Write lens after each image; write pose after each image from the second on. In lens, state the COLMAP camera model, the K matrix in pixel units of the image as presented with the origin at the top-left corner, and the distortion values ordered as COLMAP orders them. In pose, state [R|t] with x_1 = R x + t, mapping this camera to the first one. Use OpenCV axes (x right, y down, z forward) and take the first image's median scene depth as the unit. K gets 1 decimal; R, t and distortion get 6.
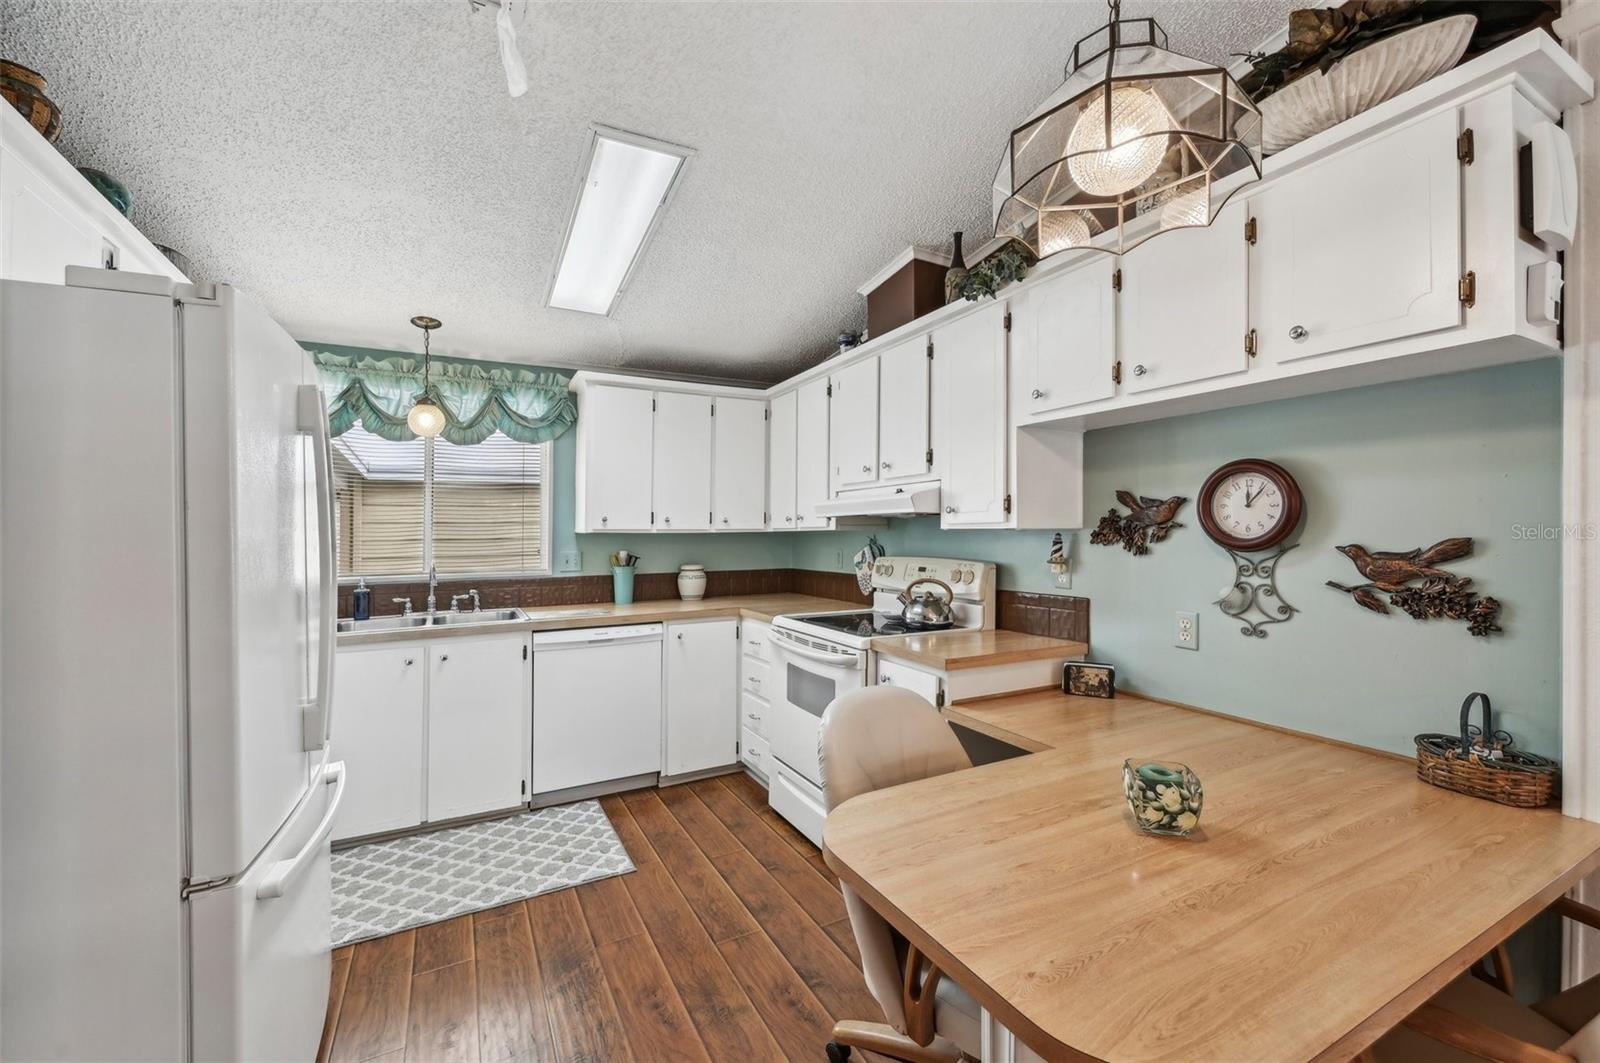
lens RADIAL K [[653.8, 0, 800.1], [0, 653.8, 540.9], [0, 0, 1]] dist [-0.000491, -0.000002]
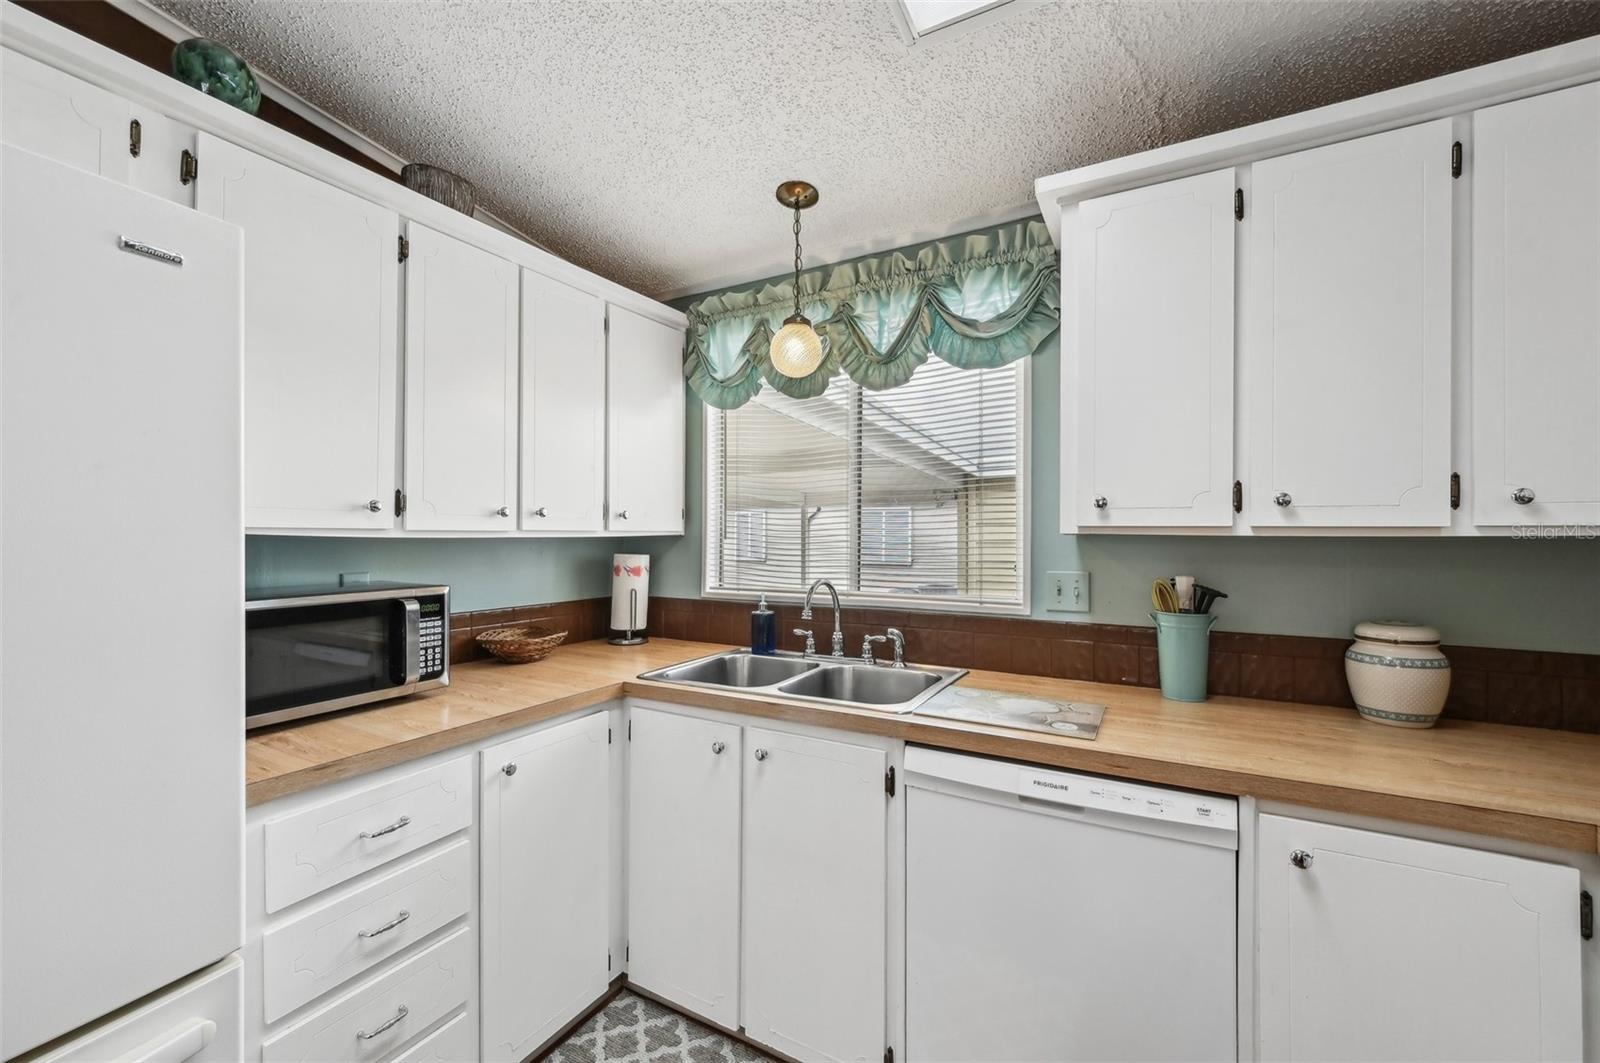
lens RADIAL K [[646.9, 0, 808.6], [0, 646.9, 515.0], [0, 0, 1]] dist [-0.000298, 0.000016]
pose [[0.538793, -0.019442, -0.842214, -0.045590], [-0.019275, 0.999187, -0.035397, -0.006210], [0.842218, 0.035305, 0.537981, 0.629439]]
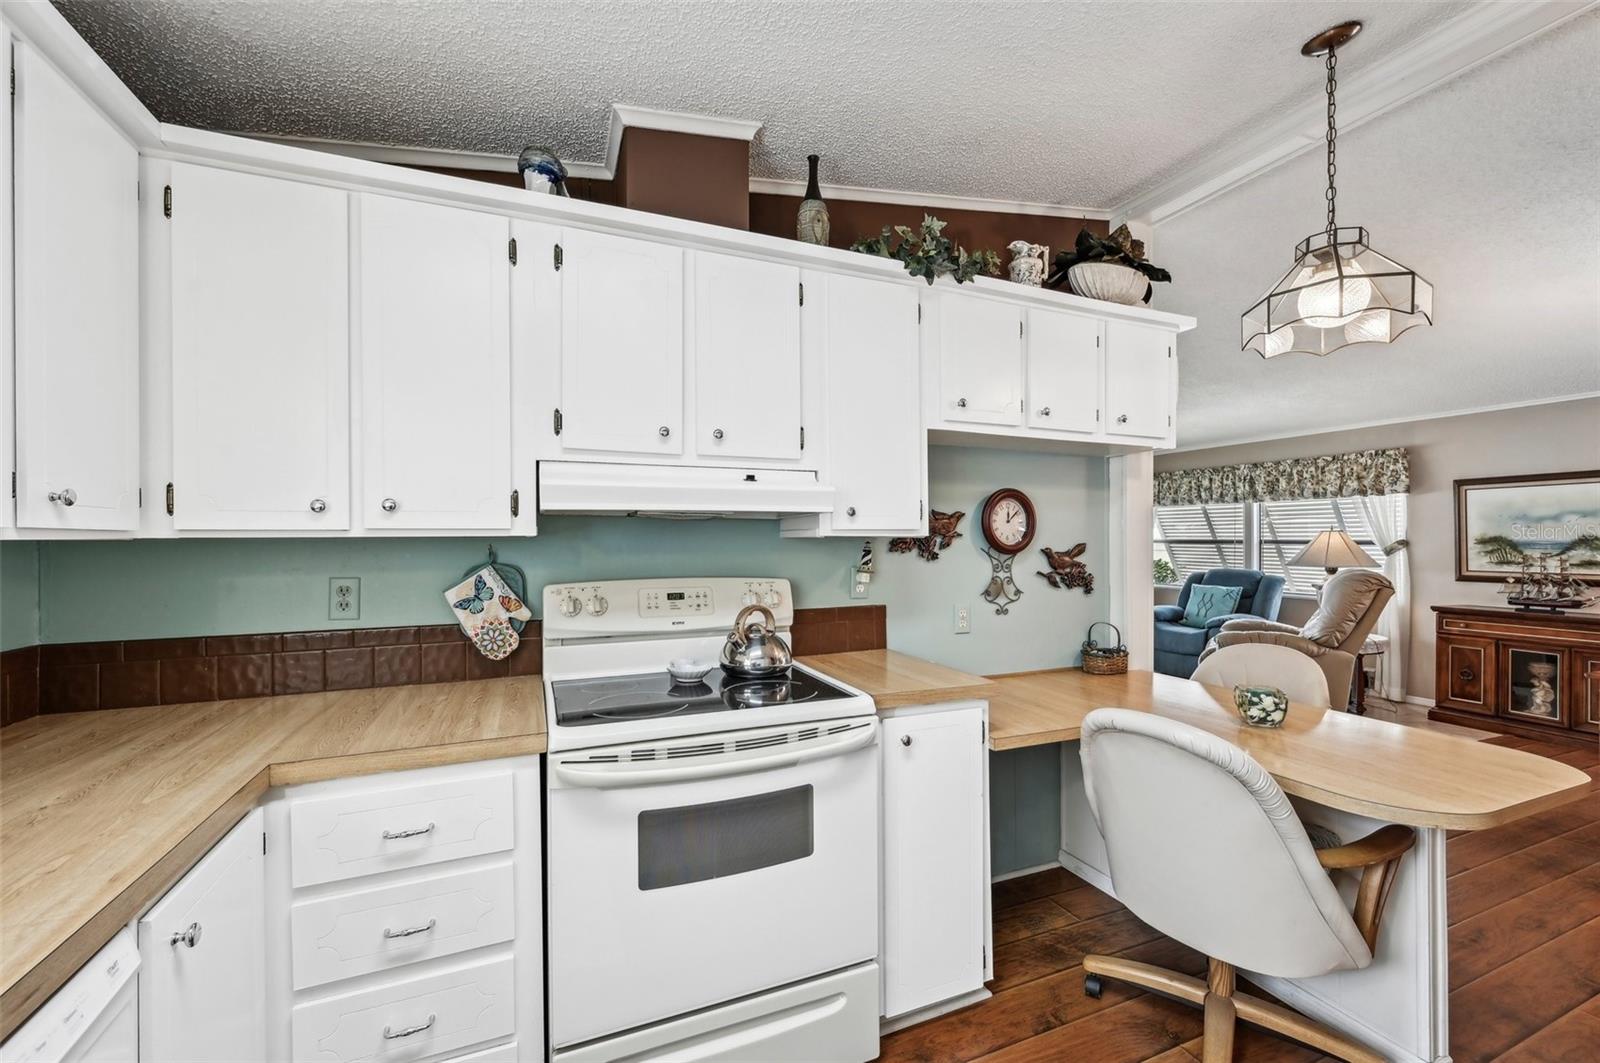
lens RADIAL K [[645.0, 0, 799.8], [0, 645.0, 544.9], [0, 0, 1]] dist [0.001358, 0.000641]
pose [[0.090579, 0.001702, 0.995888, -0.417652], [0.017873, 0.999835, -0.003335, -0.003971], [-0.995729, 0.018101, 0.090534, 0.740527]]
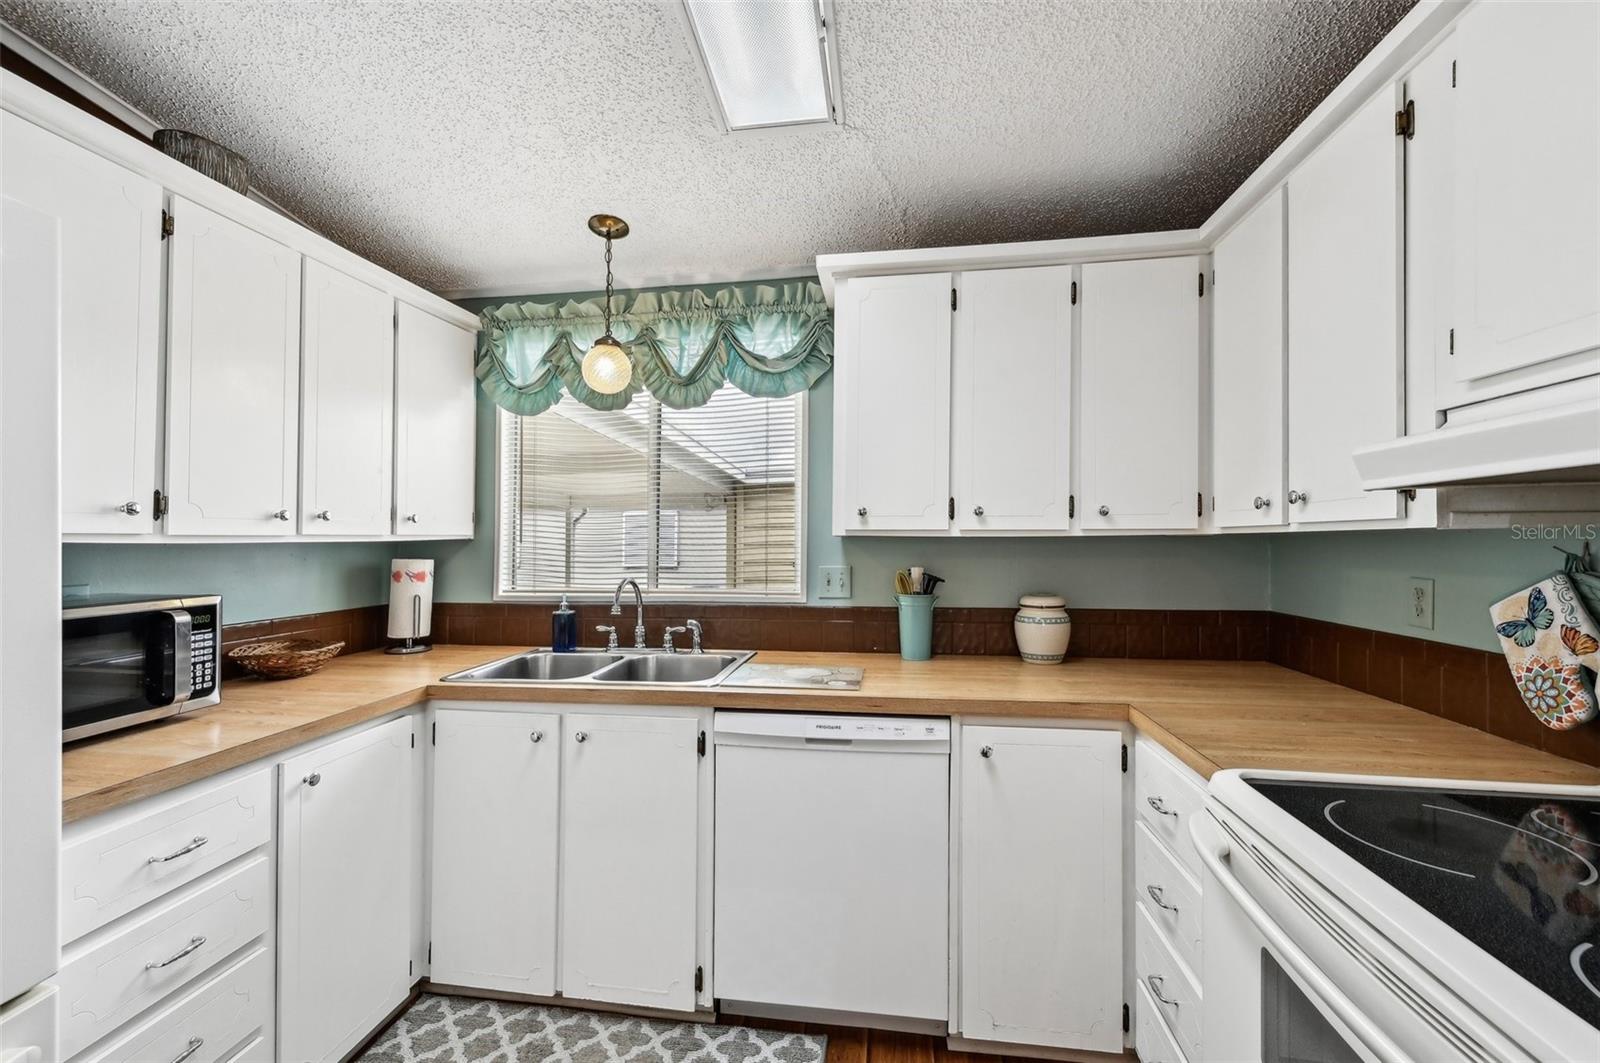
lens RADIAL K [[647.1, 0, 806.5], [0, 647.1, 521.1], [0, 0, 1]] dist [-0.001665, 0.000058]
pose [[0.803667, -0.012669, -0.594945, -0.006444], [-0.010850, 0.999295, -0.035936, -0.004555], [0.594981, 0.035336, 0.802963, 0.542125]]
